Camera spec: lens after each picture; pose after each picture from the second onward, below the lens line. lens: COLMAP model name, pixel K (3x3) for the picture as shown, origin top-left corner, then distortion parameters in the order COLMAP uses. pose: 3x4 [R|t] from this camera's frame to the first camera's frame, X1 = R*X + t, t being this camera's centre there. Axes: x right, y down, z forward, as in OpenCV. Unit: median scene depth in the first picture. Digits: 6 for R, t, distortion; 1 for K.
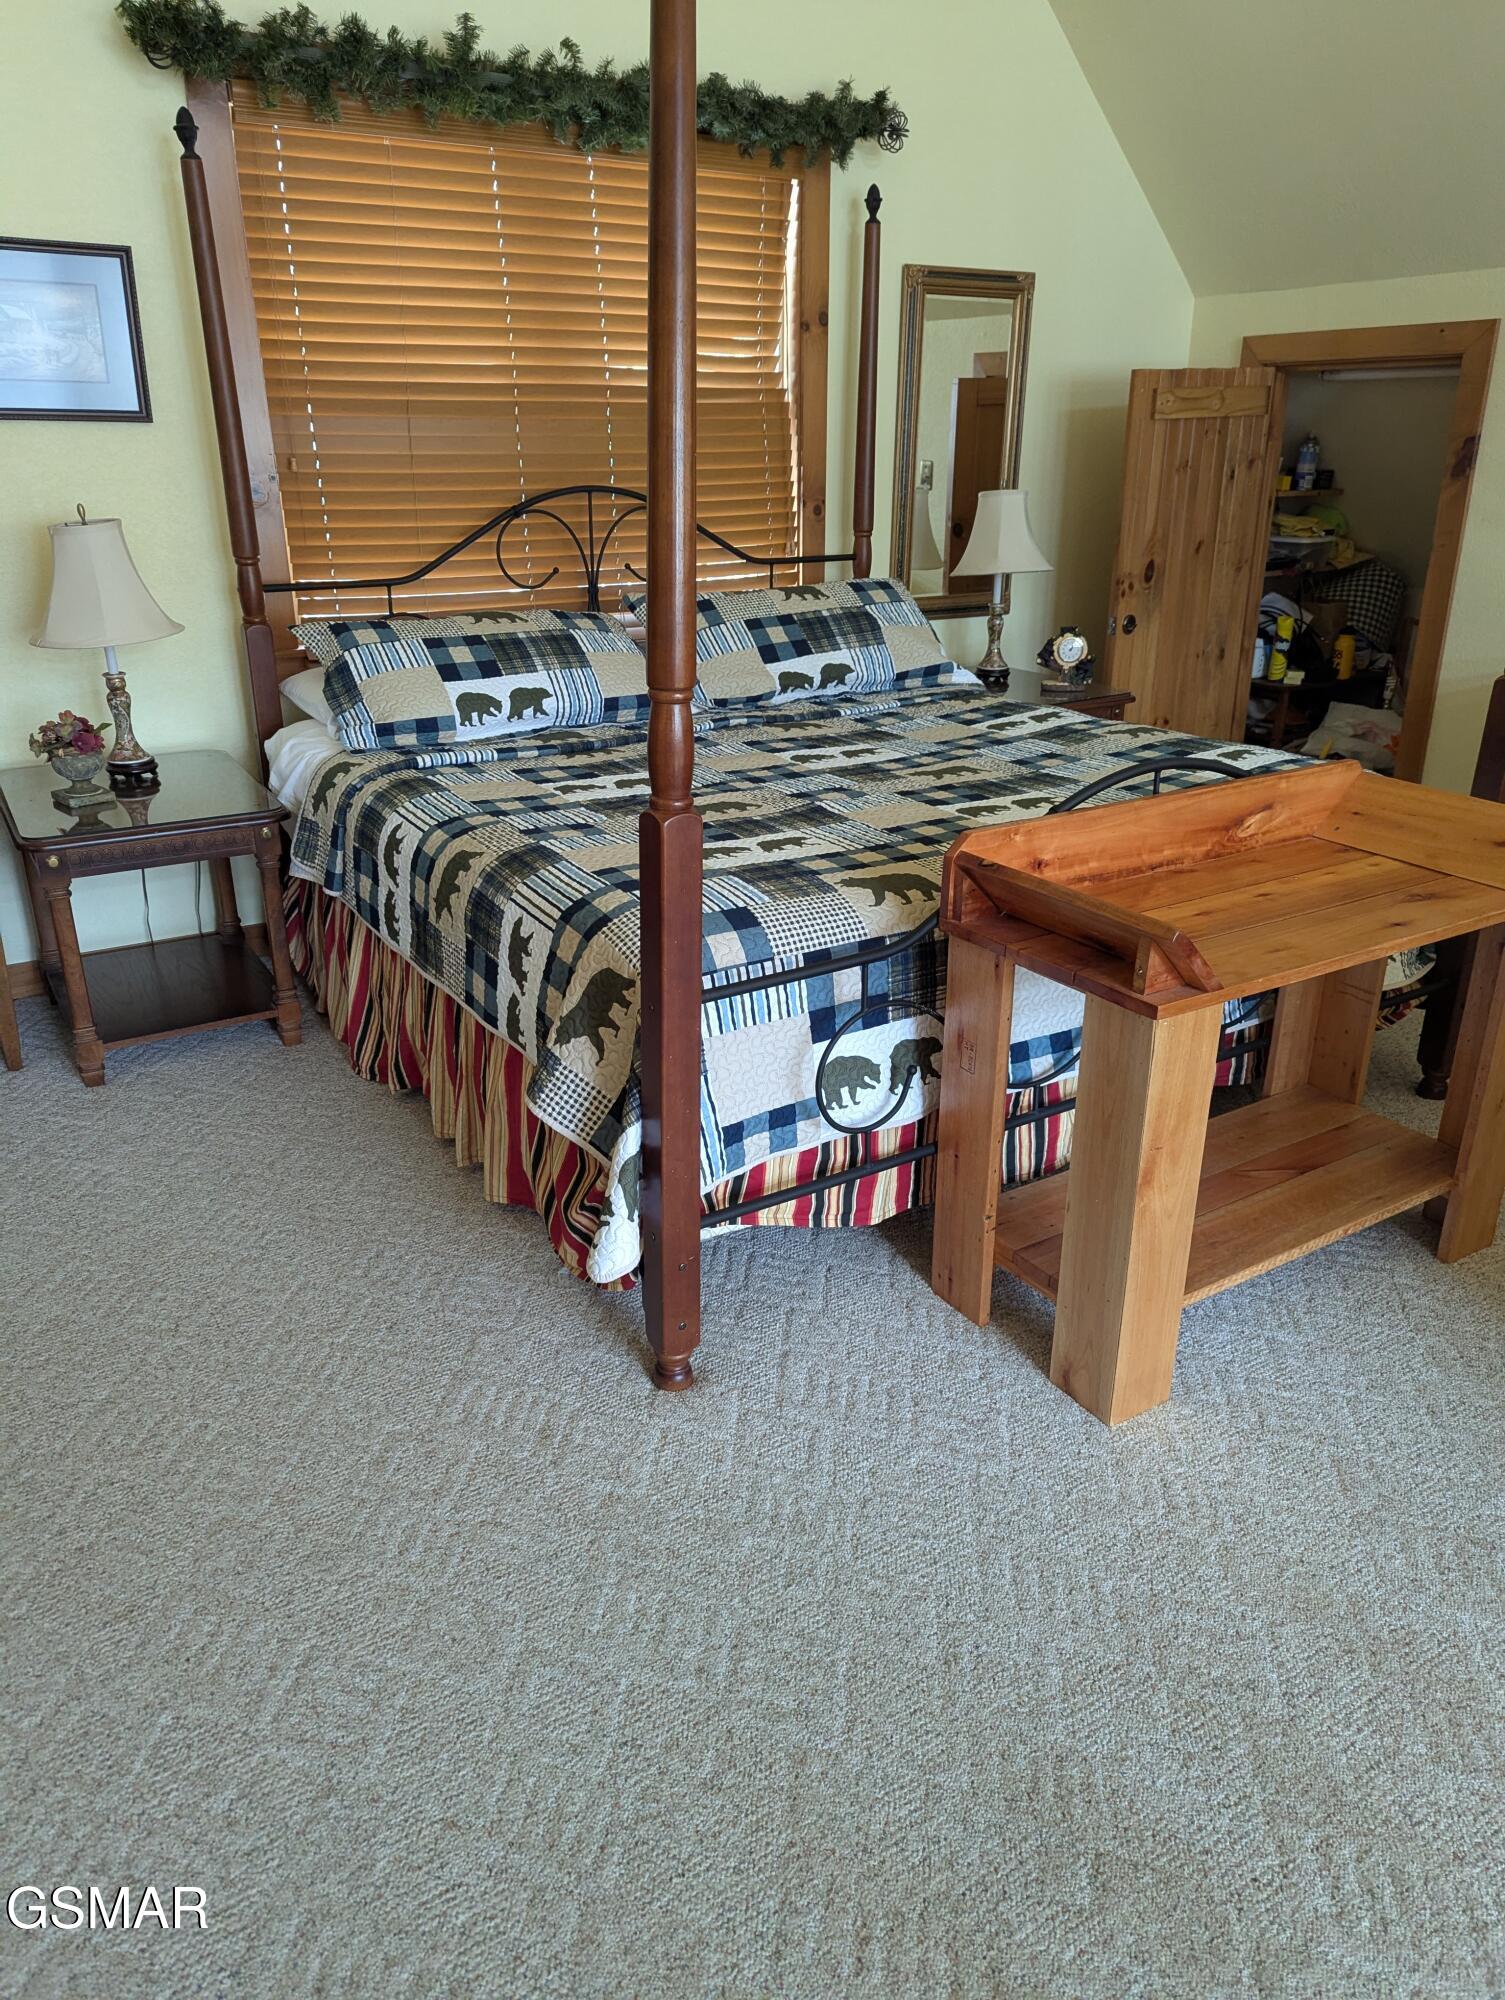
lens RADIAL K [[1402.6, 0, 741.8], [0, 1402.6, 999.6], [0, 0, 1]] dist [0.042590, -0.043548]
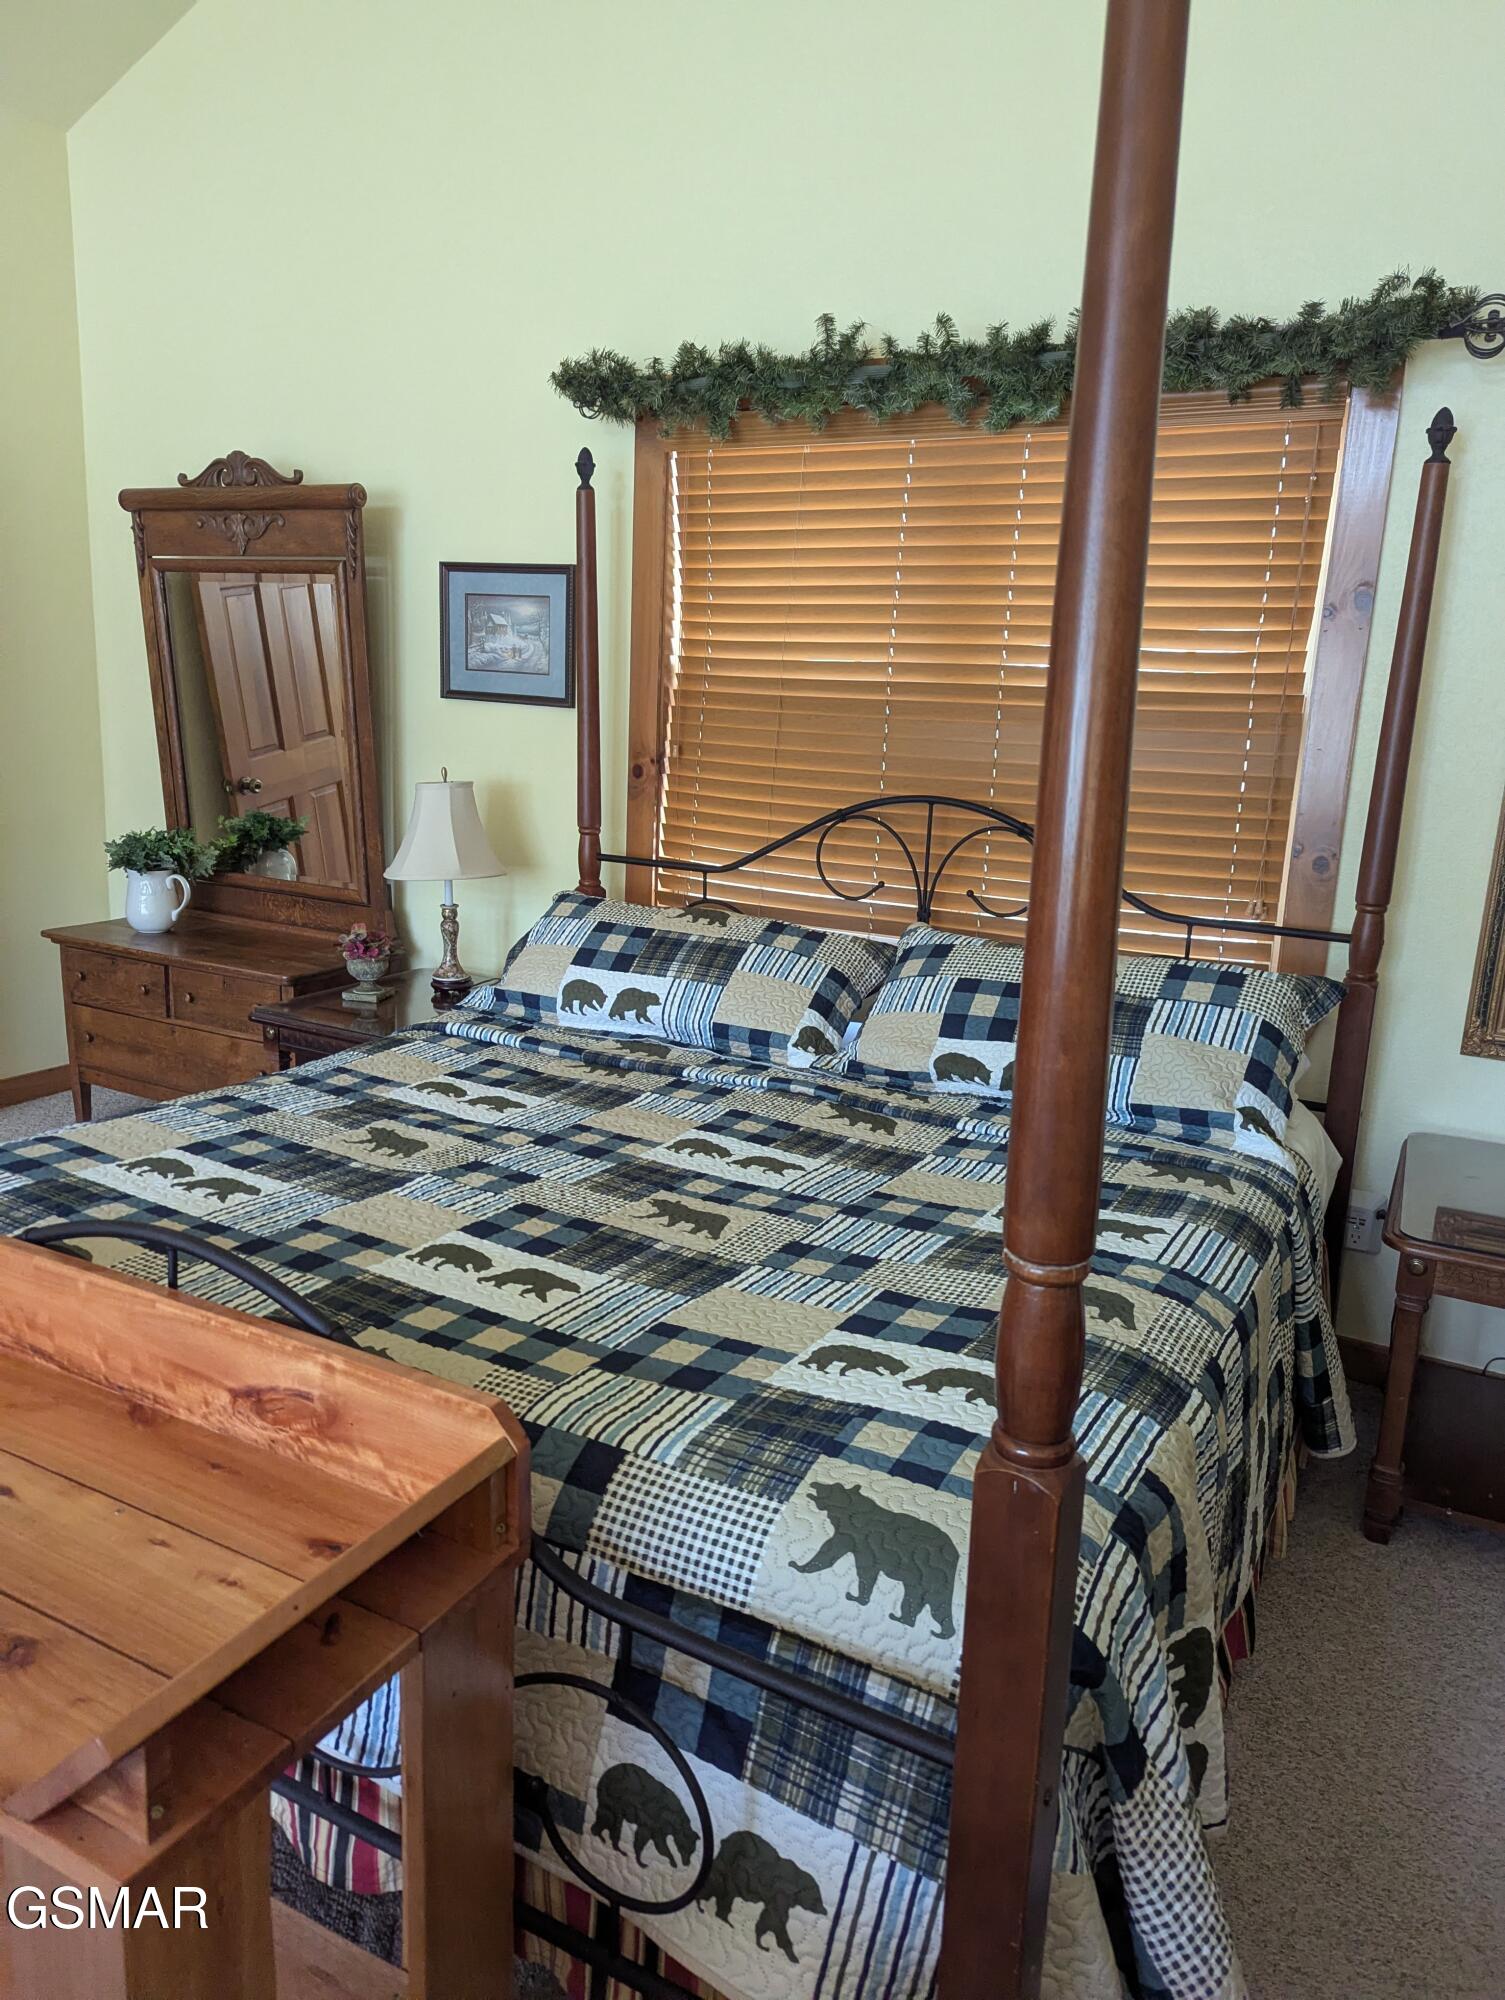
lens RADIAL K [[1402.6, 0, 748.3], [0, 1402.6, 990.8], [0, 0, 1]] dist [0.042590, -0.043548]
pose [[0.488758, 0.205775, -0.847804, 0.606155], [-0.364374, 0.931116, 0.015935, -0.241784], [0.792683, 0.301130, 0.530070, 0.530314]]
